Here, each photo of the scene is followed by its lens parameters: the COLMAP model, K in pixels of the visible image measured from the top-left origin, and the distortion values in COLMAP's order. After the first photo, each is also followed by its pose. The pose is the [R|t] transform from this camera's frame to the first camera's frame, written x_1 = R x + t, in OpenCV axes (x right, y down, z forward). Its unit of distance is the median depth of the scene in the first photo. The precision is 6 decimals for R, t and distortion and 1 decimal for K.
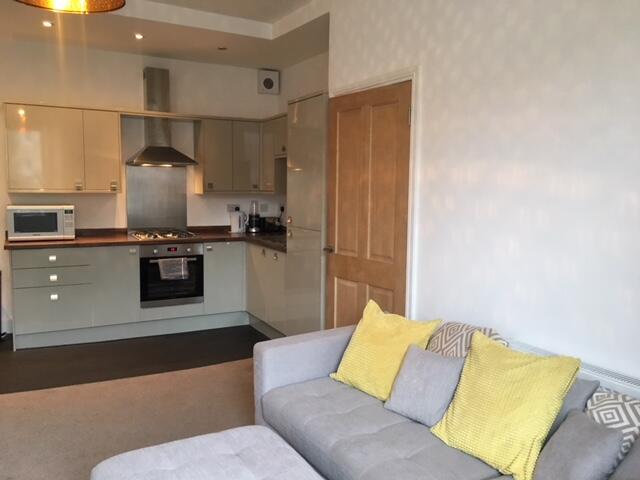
lens RADIAL K [[540.5, 0, 320.0], [0, 540.5, 240.0], [0, 0, 1]] dist [0.071055, -0.100045]
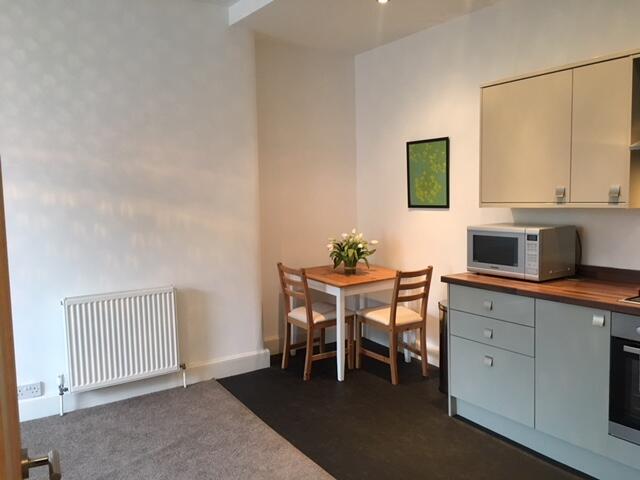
lens RADIAL K [[540.5, 0, 320.0], [0, 540.5, 240.0], [0, 0, 1]] dist [0.071055, -0.100045]
pose [[0.051843, 0.065830, -0.996483, 0.153185], [-0.083008, 0.994656, 0.061391, -0.063394], [0.995199, 0.079533, 0.057030, 0.673402]]
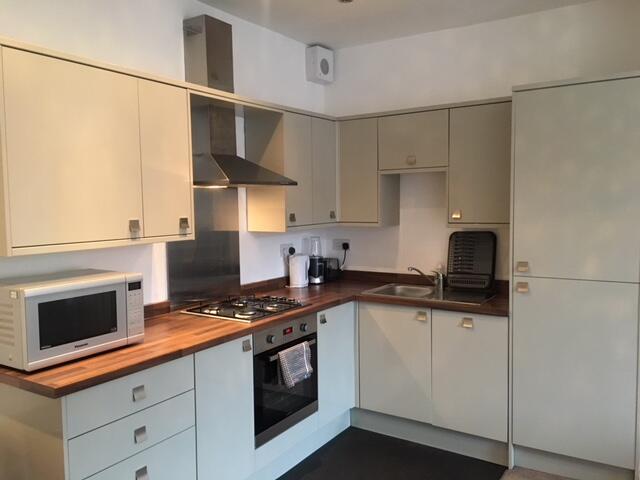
lens RADIAL K [[540.5, 0, 320.0], [0, 540.5, 240.0], [0, 0, 1]] dist [0.071055, -0.100045]
pose [[0.885574, -0.063315, 0.460162, -0.500909], [0.080328, 0.996616, -0.017463, -0.066294], [-0.457499, 0.052428, 0.887663, 0.466814]]
